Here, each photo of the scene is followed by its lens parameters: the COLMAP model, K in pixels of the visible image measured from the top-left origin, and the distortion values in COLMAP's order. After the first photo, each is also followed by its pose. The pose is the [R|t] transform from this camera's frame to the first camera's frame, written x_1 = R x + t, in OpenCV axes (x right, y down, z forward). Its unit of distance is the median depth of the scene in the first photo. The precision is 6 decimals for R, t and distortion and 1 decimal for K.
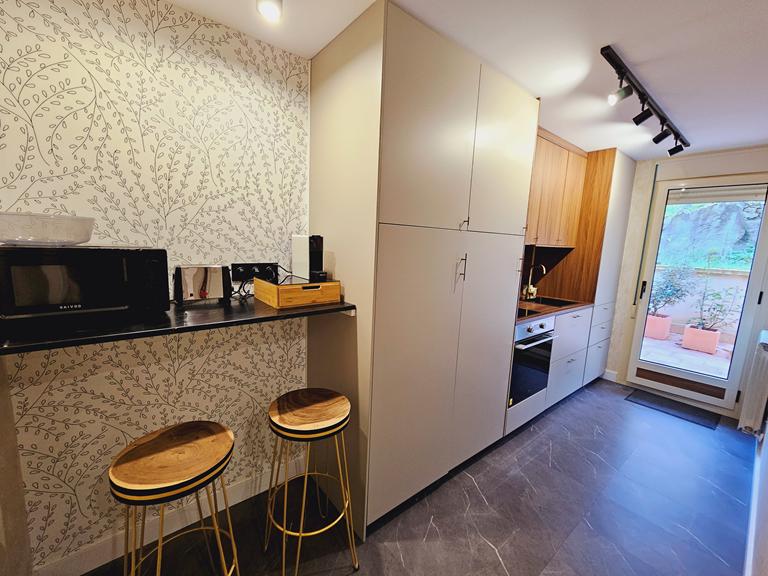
lens RADIAL K [[314.3, 0, 384.0], [0, 314.3, 288.5], [0, 0, 1]] dist [0.000116, -0.001052]
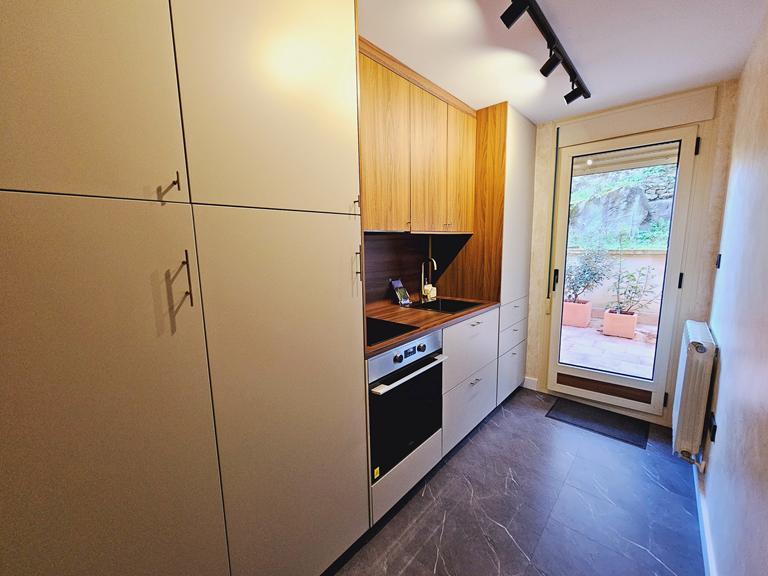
lens RADIAL K [[314.3, 0, 384.4], [0, 314.3, 288.2], [0, 0, 1]] dist [0.000116, -0.001052]
pose [[0.984558, -0.082827, 0.154222, 0.260728], [0.082951, 0.996538, 0.005644, -0.017005], [-0.154156, 0.007236, 0.988020, 0.260929]]
